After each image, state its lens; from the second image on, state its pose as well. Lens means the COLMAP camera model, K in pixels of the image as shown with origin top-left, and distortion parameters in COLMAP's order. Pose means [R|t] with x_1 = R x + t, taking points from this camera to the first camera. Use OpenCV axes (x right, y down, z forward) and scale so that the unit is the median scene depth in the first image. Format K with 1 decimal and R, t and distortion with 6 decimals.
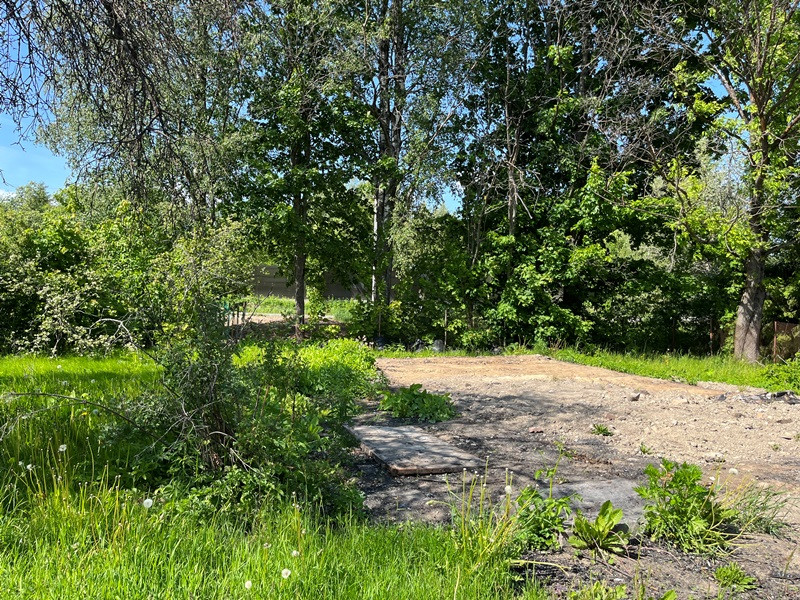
lens RADIAL K [[611.5, 0, 384.8], [0, 611.5, 296.4], [0, 0, 1]] dist [0.056511, -0.076851]
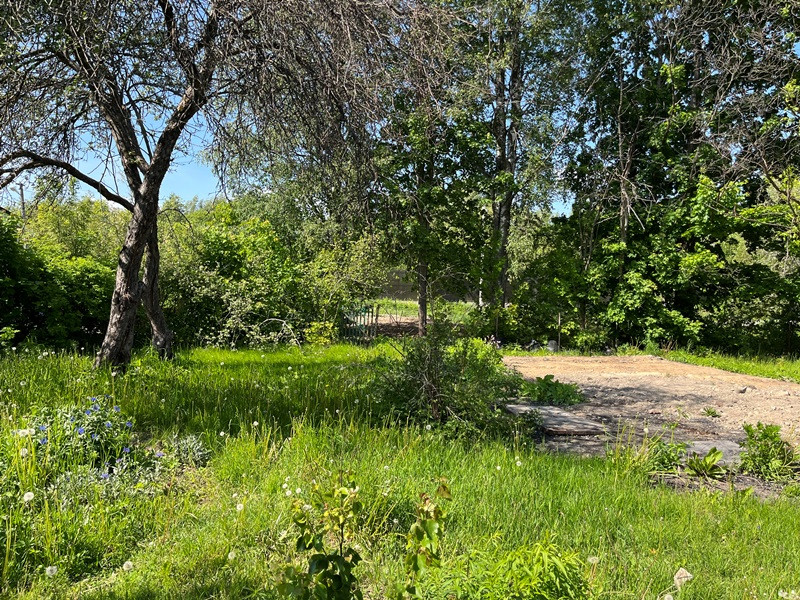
lens RADIAL K [[611.5, 0, 398.4], [0, 611.5, 293.4], [0, 0, 1]] dist [0.056511, -0.076851]
pose [[0.990777, 0.002130, -0.135484, -0.042462], [-0.003006, 0.999976, -0.006265, -0.005470], [0.135467, 0.006615, 0.990760, -0.131913]]
